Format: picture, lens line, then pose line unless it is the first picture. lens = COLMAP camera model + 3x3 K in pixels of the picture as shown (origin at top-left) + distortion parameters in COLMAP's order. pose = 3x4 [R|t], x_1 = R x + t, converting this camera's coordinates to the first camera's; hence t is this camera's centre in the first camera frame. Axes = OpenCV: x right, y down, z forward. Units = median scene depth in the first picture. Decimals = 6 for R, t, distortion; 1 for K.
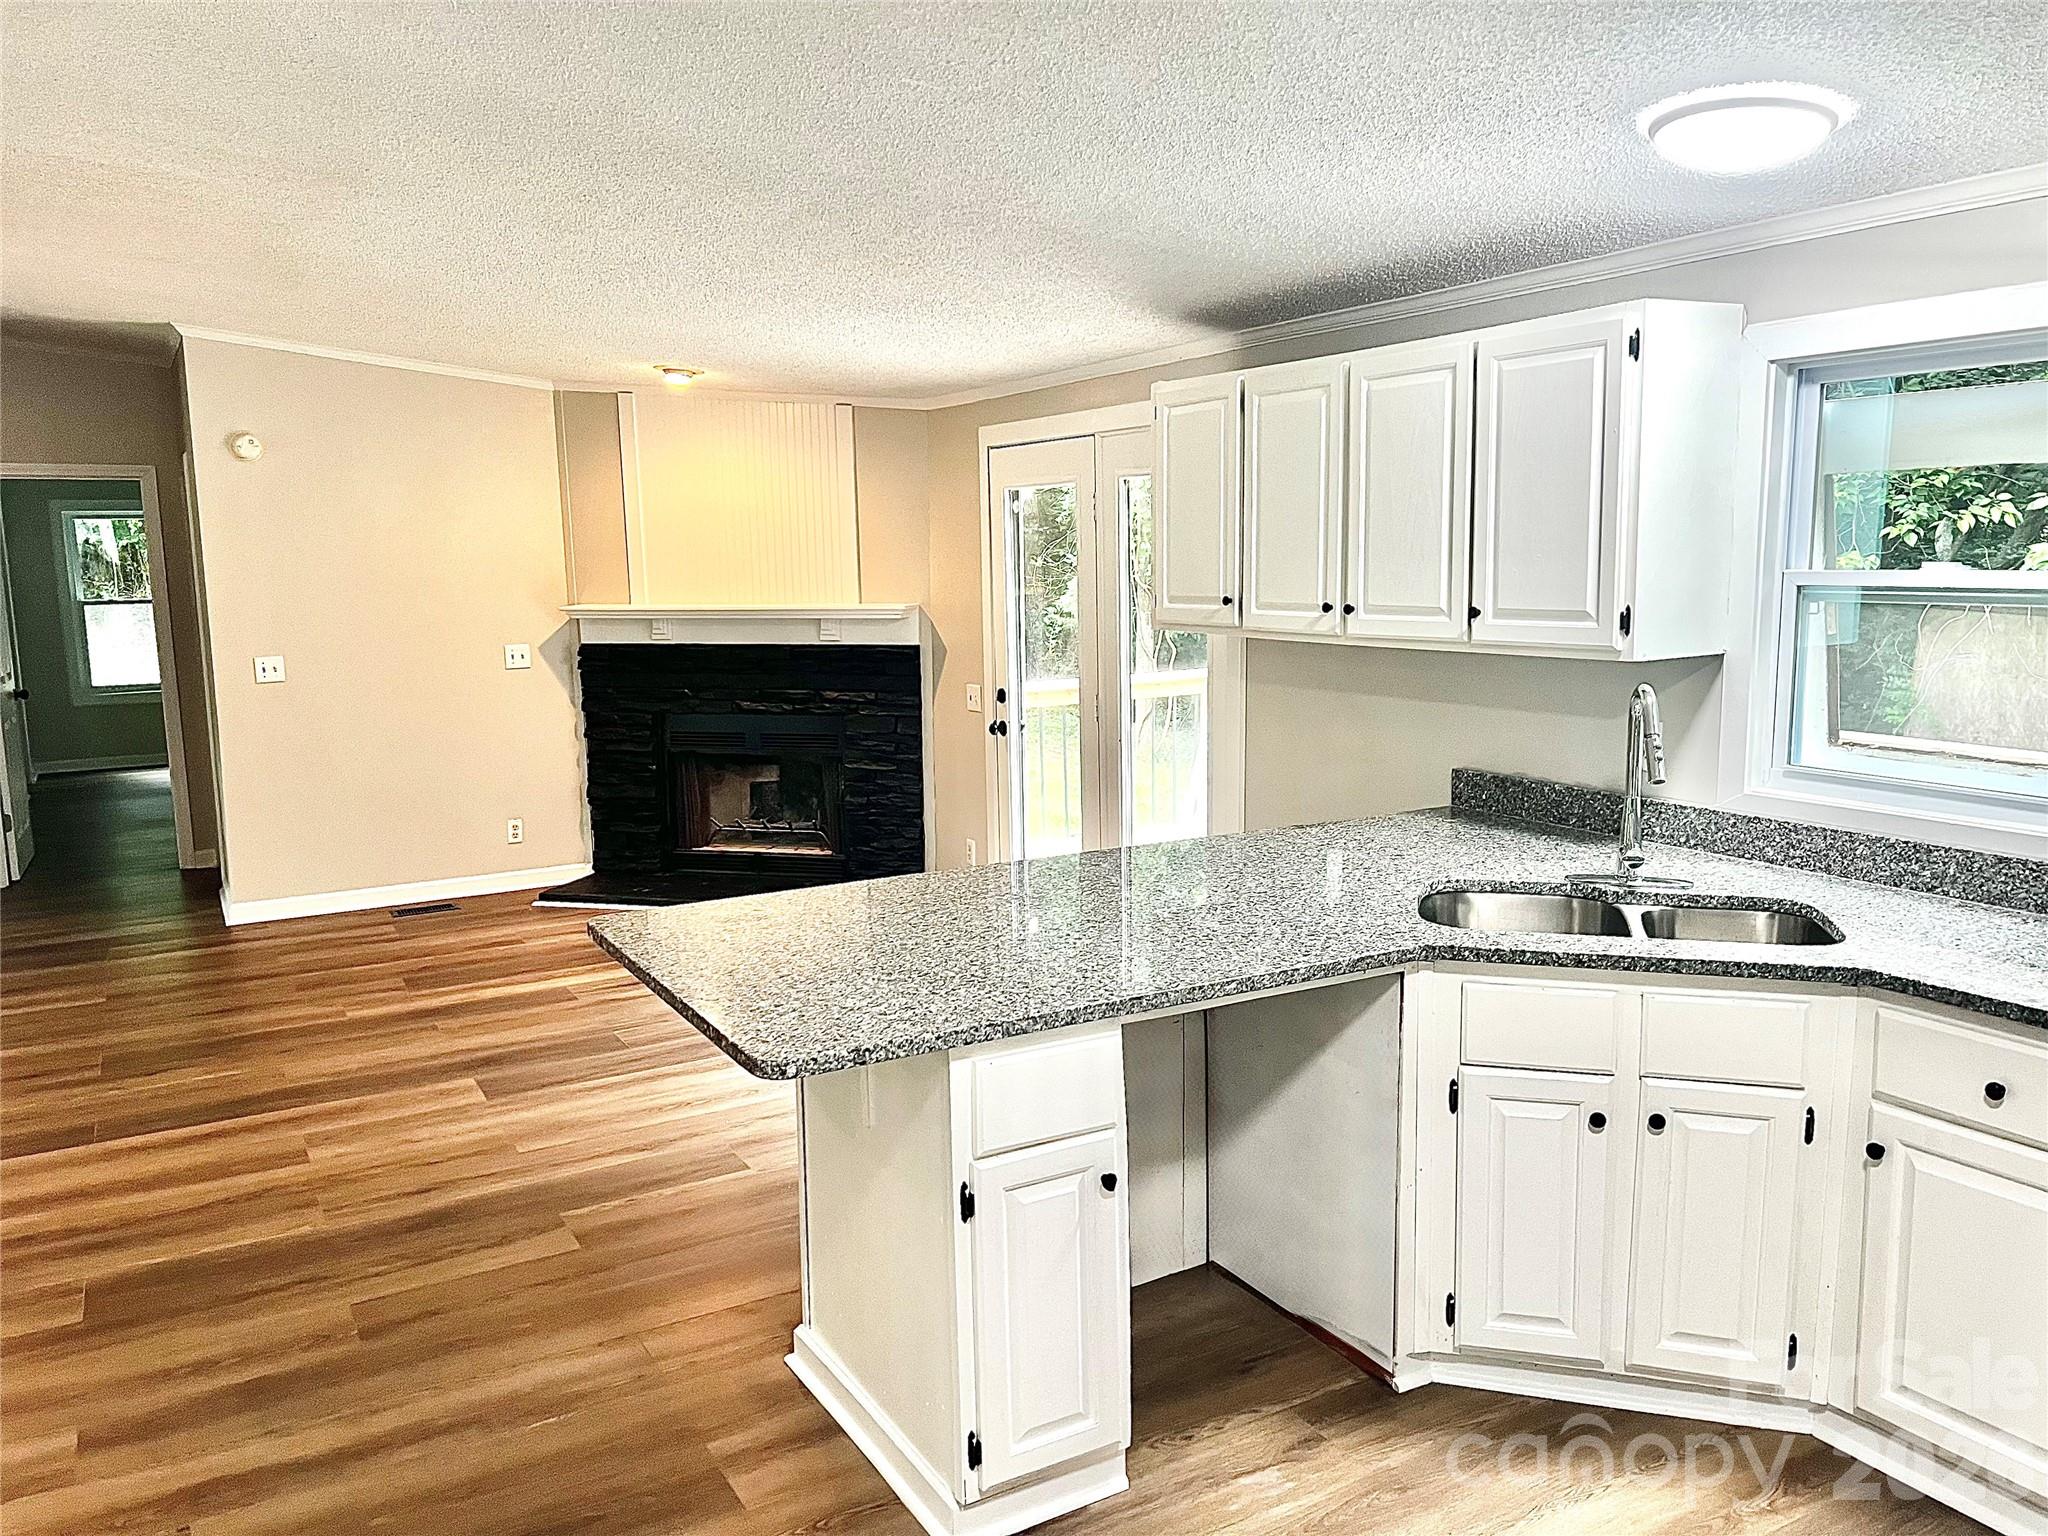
lens RADIAL K [[1543.3, 0, 1024.0], [0, 1543.3, 768.0], [0, 0, 1]] dist [0.046439, -0.066180]
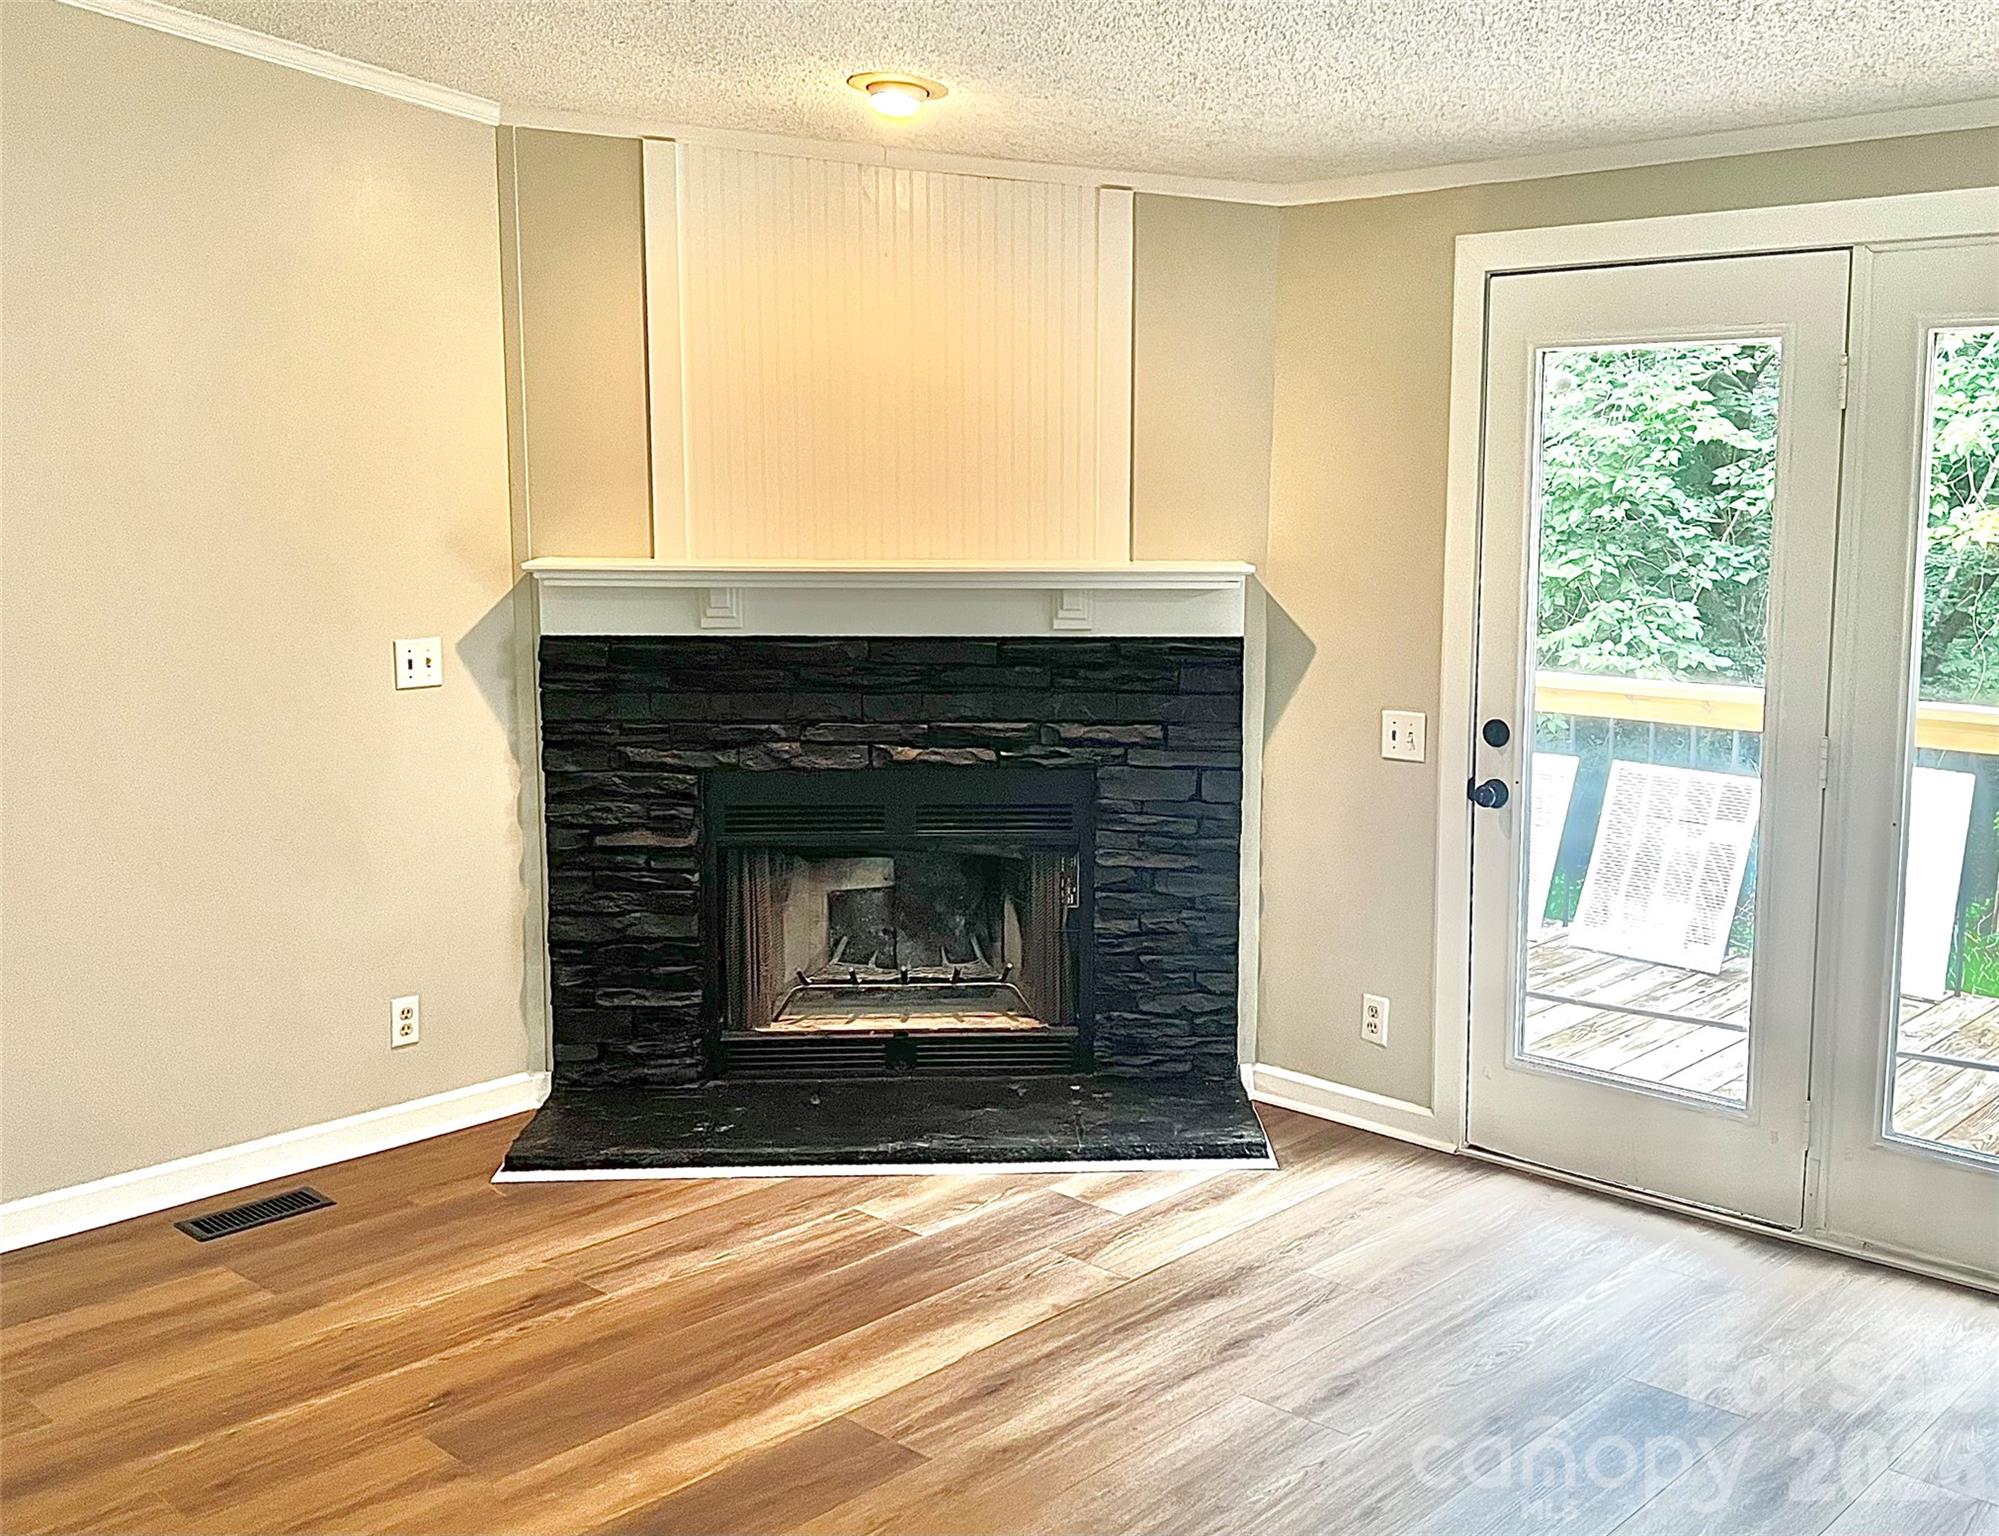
lens RADIAL K [[1953.1, 0, 1109.2], [0, 1953.1, 719.2], [0, 0, 1]] dist [0.096113, -0.206496]
pose [[0.947003, -0.017789, 0.320732, -0.327793], [0.025212, 0.999501, -0.019006, -0.037991], [-0.320234, 0.026085, 0.946979, 0.353592]]
